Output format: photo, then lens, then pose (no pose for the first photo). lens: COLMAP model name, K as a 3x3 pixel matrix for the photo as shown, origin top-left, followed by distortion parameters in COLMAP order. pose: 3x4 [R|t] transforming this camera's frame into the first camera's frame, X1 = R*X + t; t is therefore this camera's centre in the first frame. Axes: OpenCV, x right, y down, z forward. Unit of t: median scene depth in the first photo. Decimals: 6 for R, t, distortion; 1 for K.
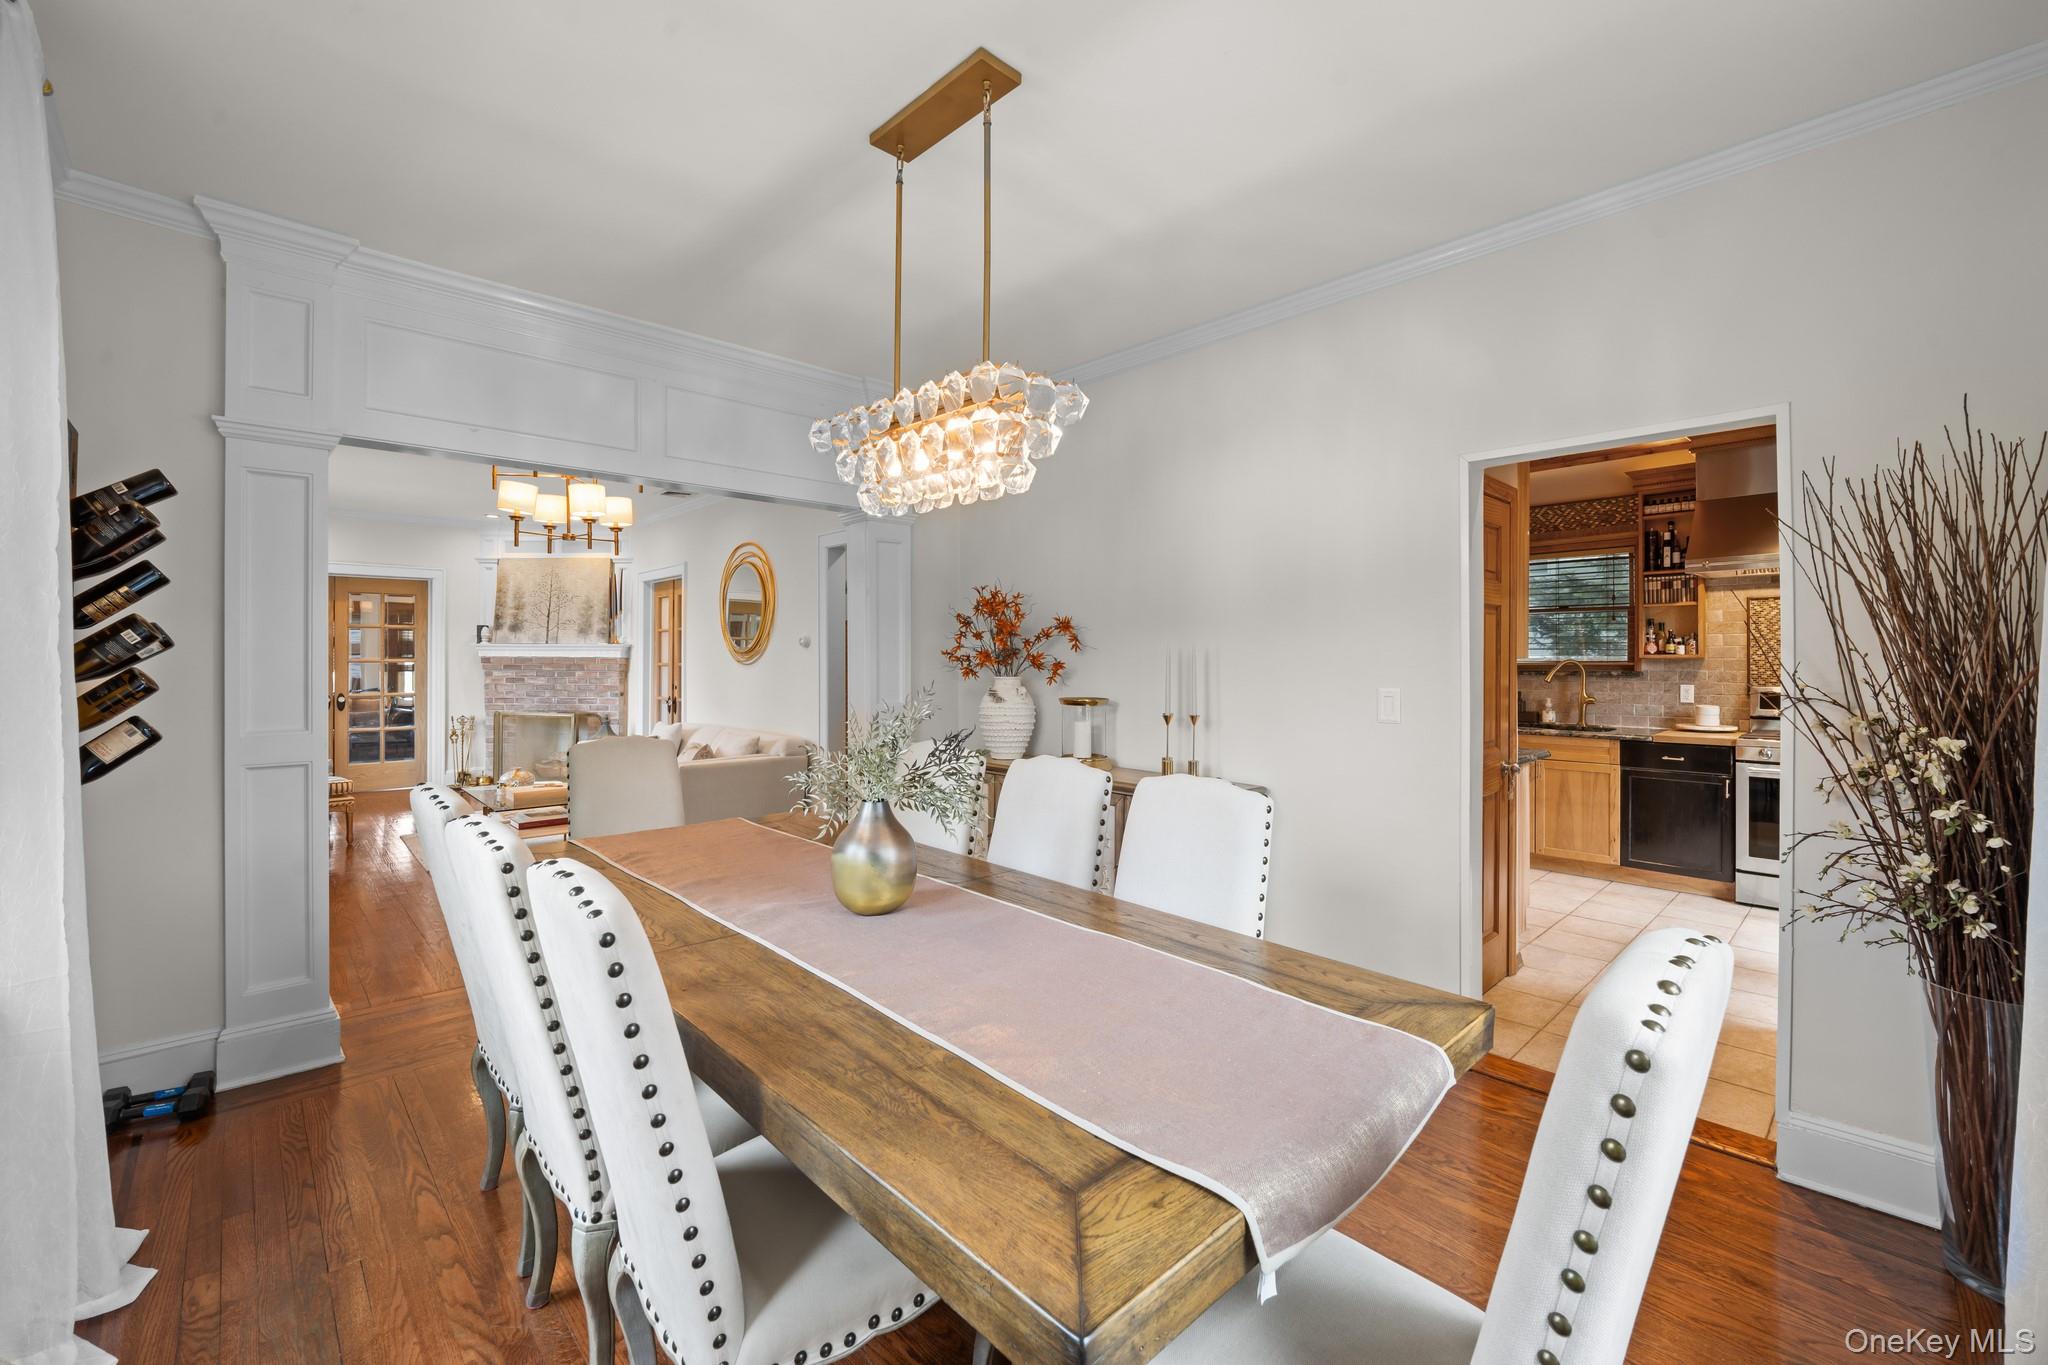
lens RADIAL K [[840.1, 0, 1028.0], [0, 840.1, 651.2], [0, 0, 1]] dist [-0.003066, -0.000144]
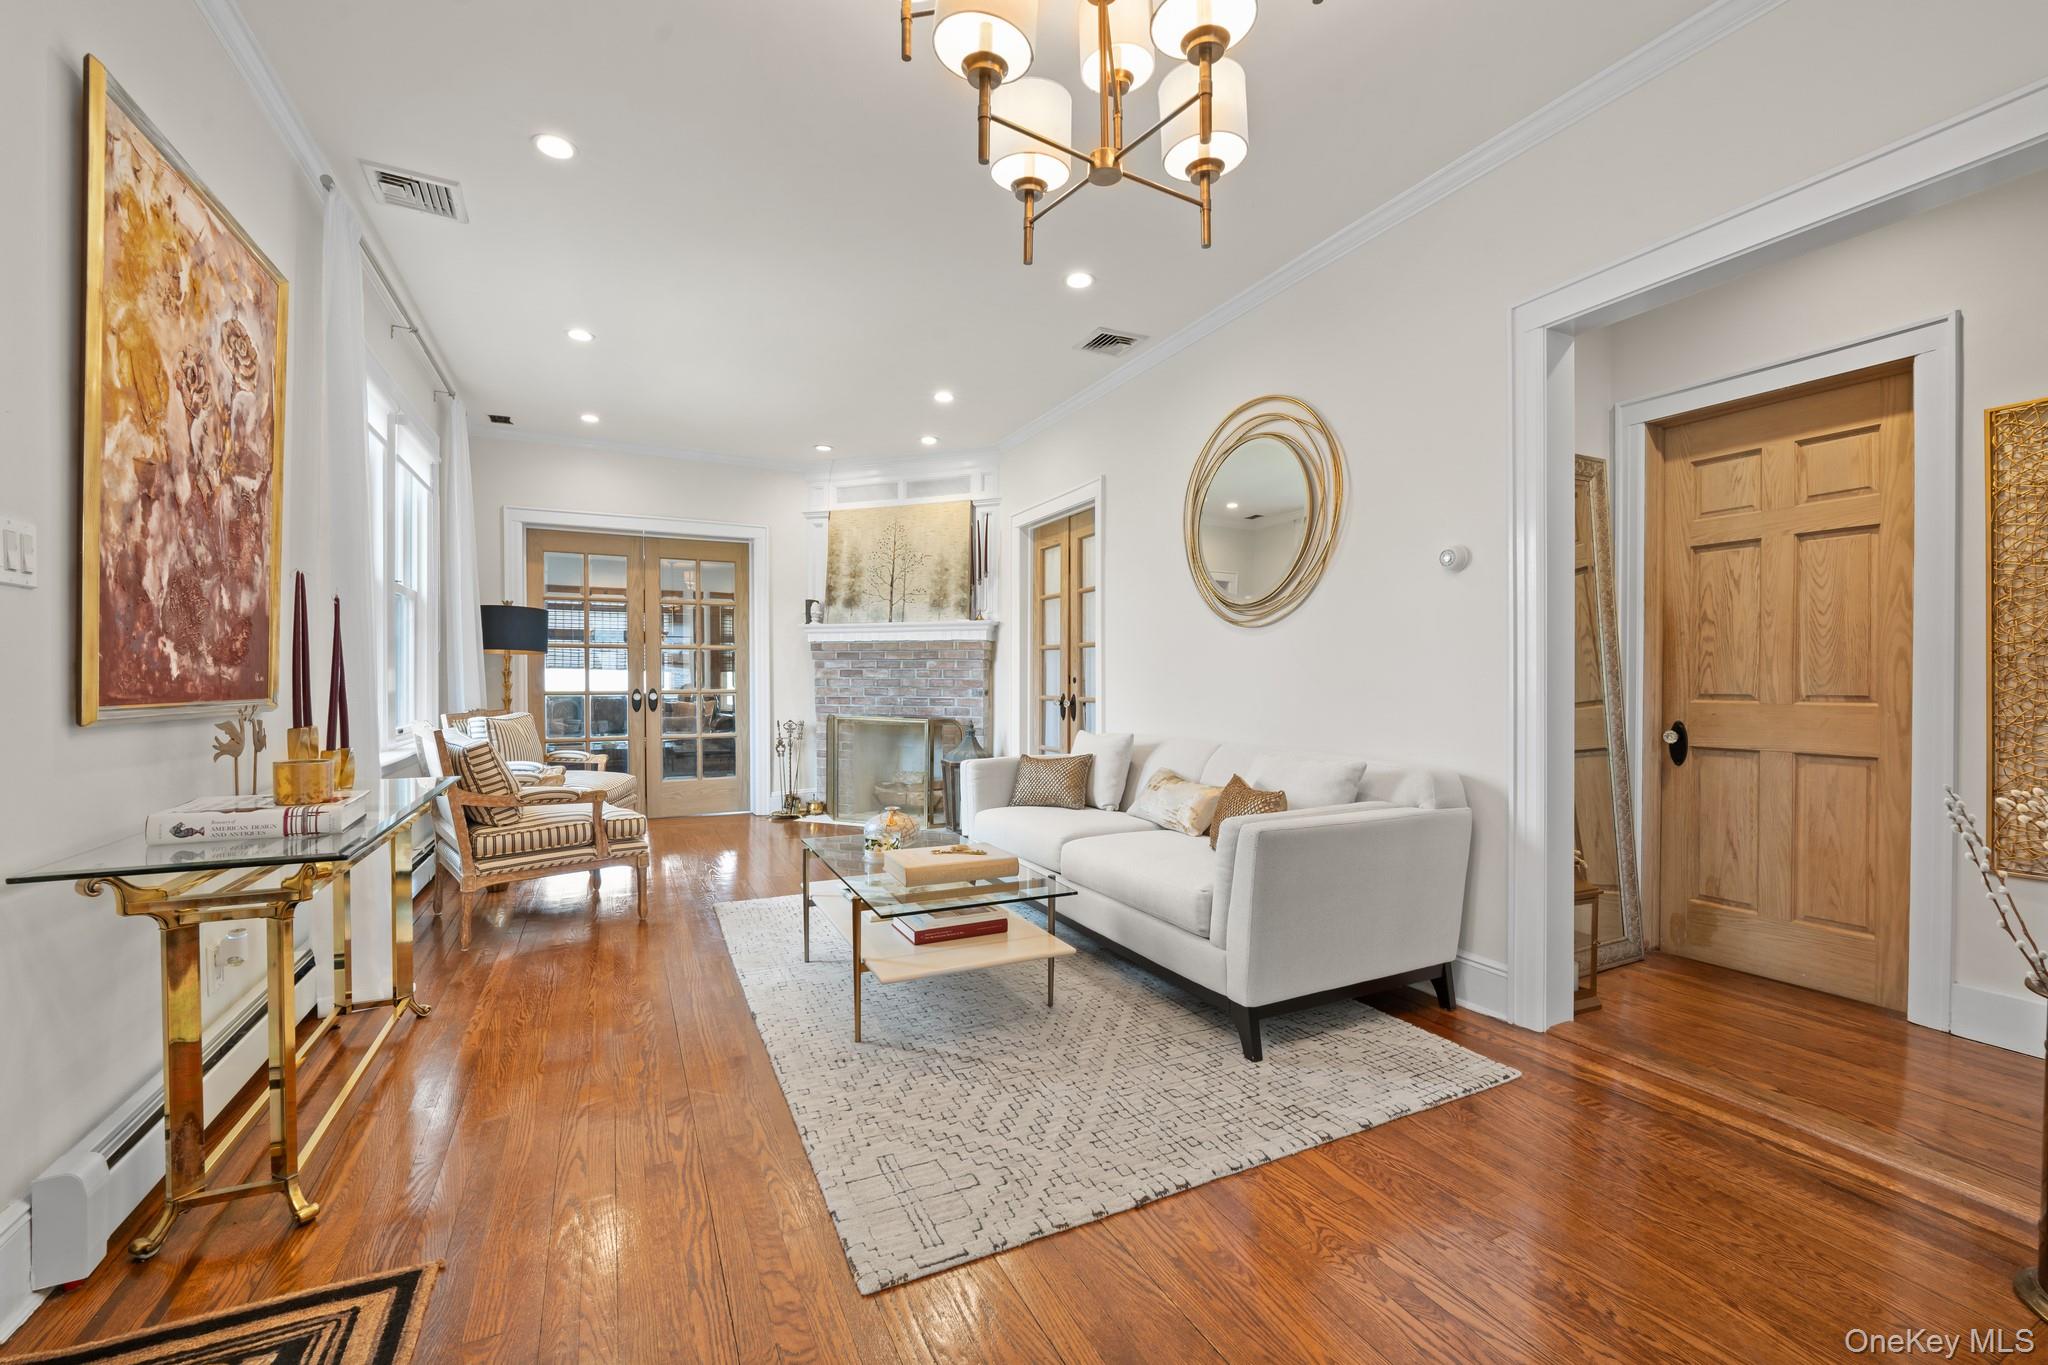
lens RADIAL K [[826.7, 0, 1024.0], [0, 826.7, 682.5], [0, 0, 1]] dist [0.000621, 0.000138]
pose [[0.955301, -0.000426, -0.295633, -0.250808], [0.004002, 0.999926, 0.011492, 0.035123], [0.295607, -0.012161, 0.955232, 0.349412]]
